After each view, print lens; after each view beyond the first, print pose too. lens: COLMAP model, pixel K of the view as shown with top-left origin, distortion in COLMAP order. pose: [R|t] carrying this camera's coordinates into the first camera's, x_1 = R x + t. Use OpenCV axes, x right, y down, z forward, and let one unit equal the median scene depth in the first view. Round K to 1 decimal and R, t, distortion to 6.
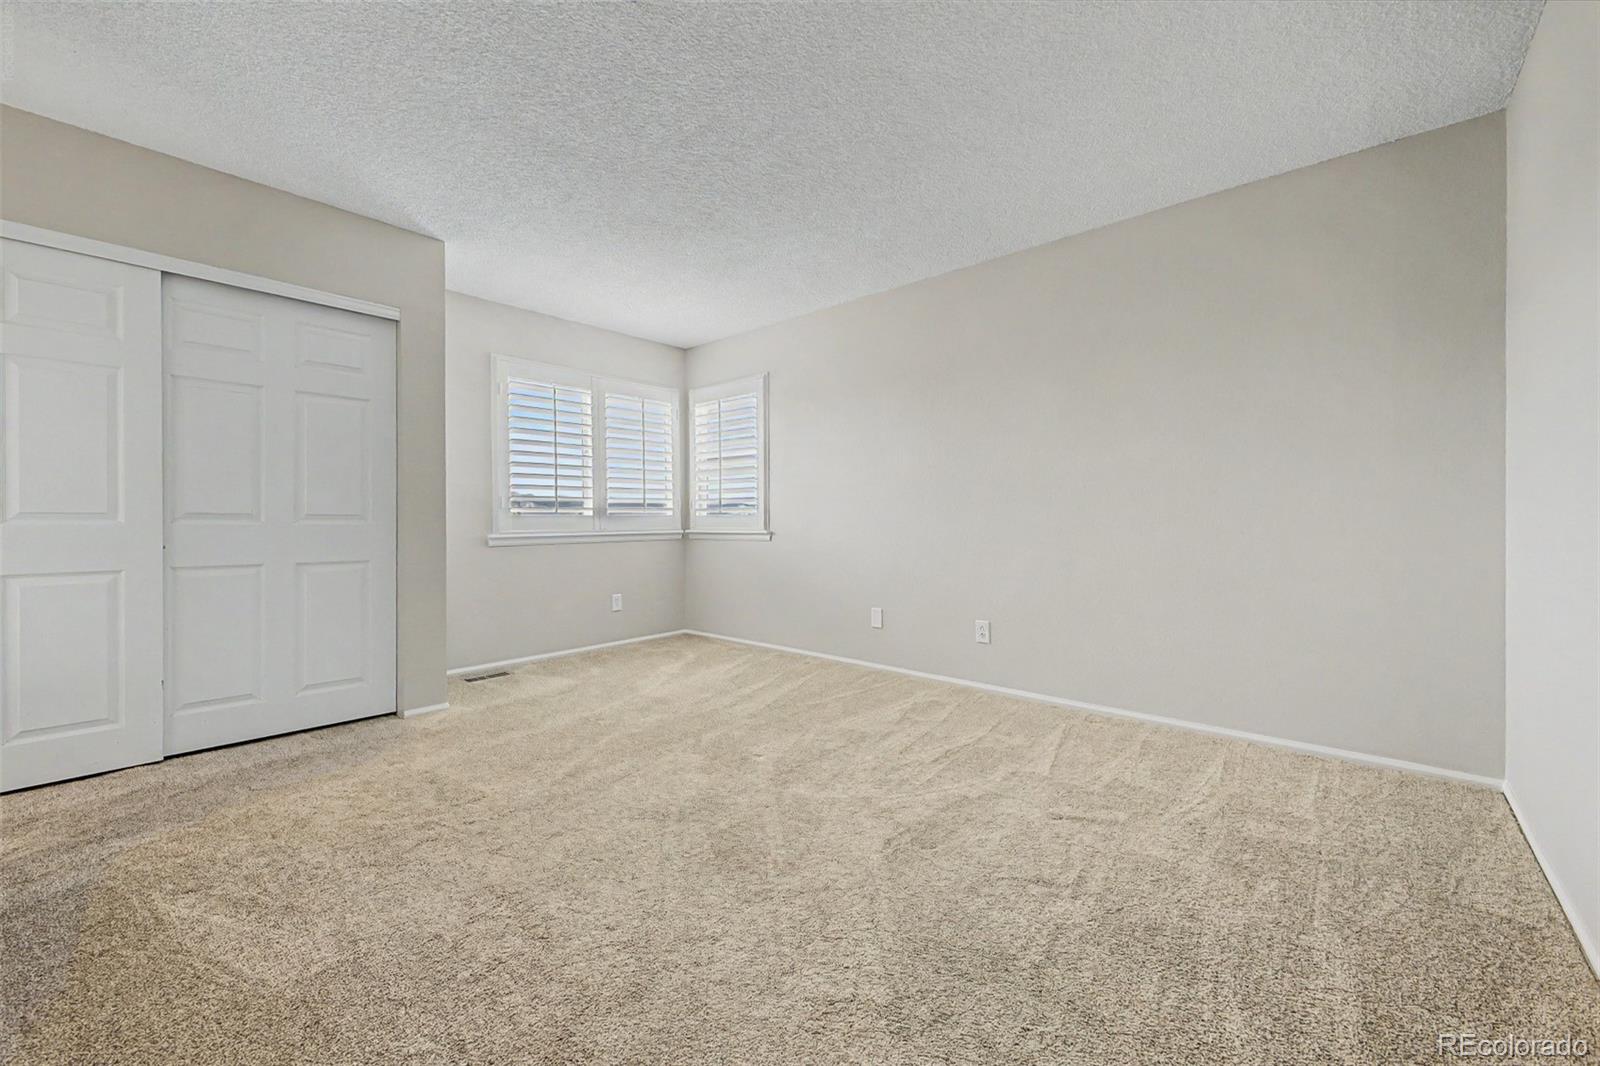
lens RADIAL K [[627.0, 0, 799.4], [0, 627.0, 527.1], [0, 0, 1]] dist [0.025419, -0.011375]
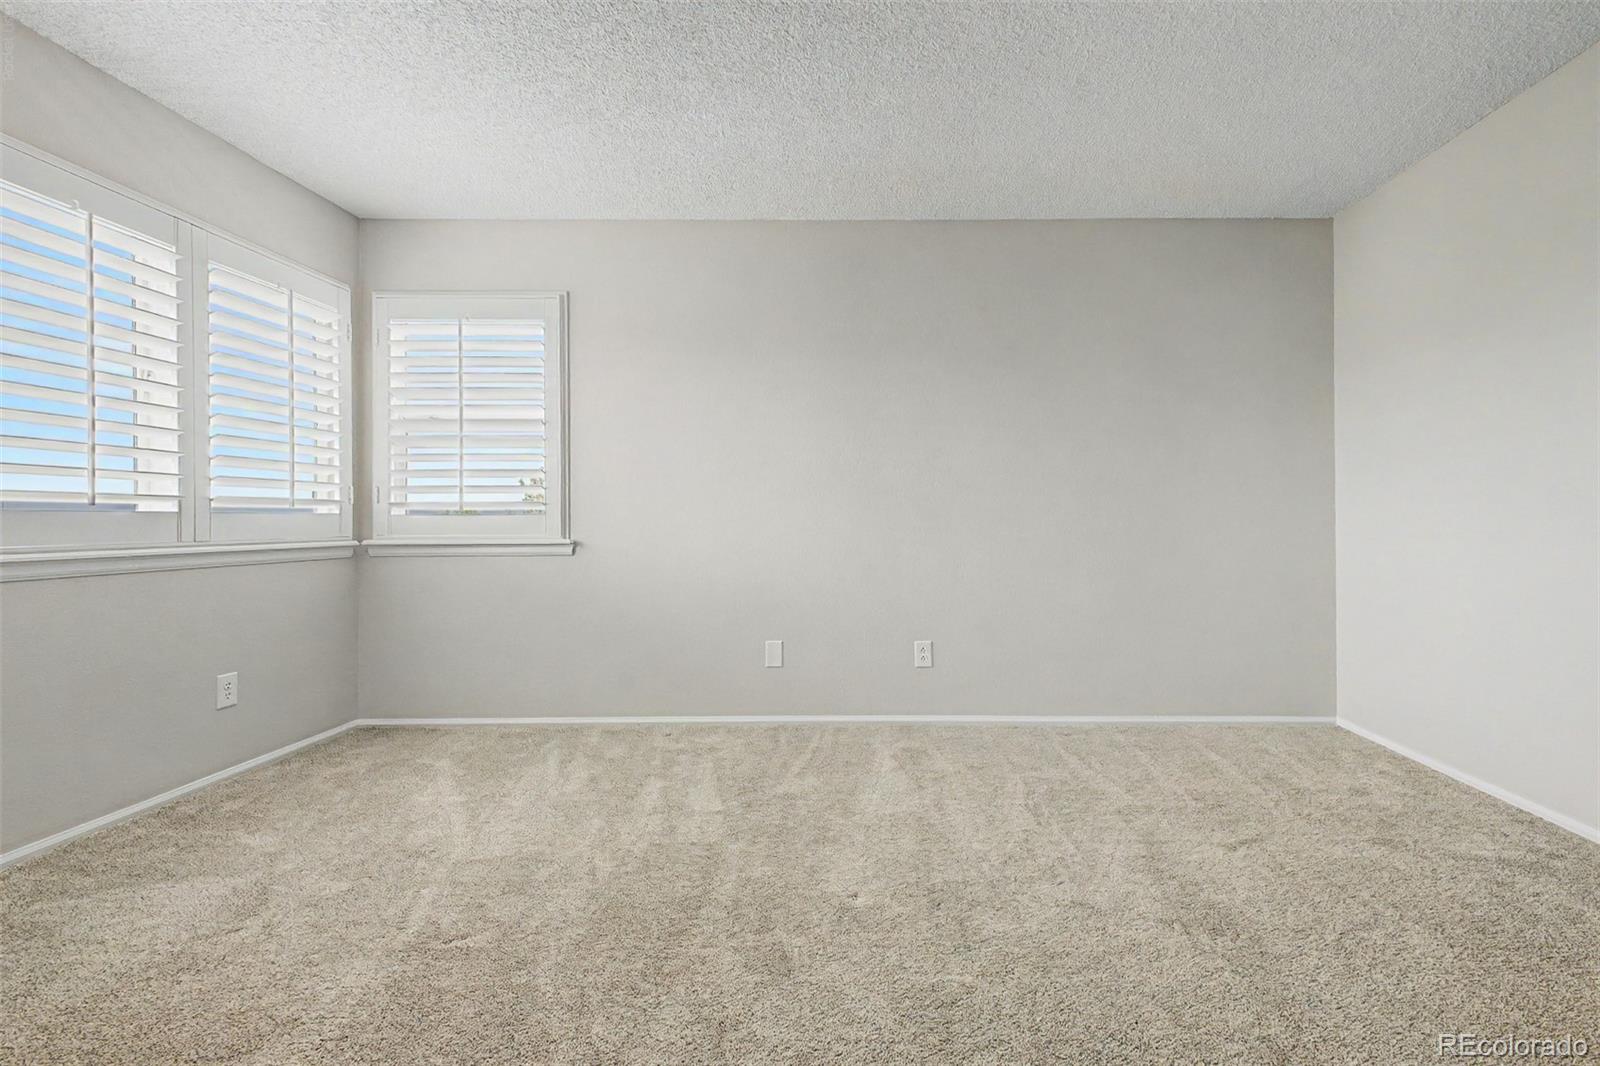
lens RADIAL K [[701.3, 0, 800.2], [0, 701.3, 519.8], [0, 0, 1]] dist [0.014284, -0.000532]
pose [[0.746465, 0.003548, 0.665416, -0.403633], [0.008586, 0.999851, -0.014963, -0.001379], [-0.665370, 0.016883, 0.746323, 0.355192]]
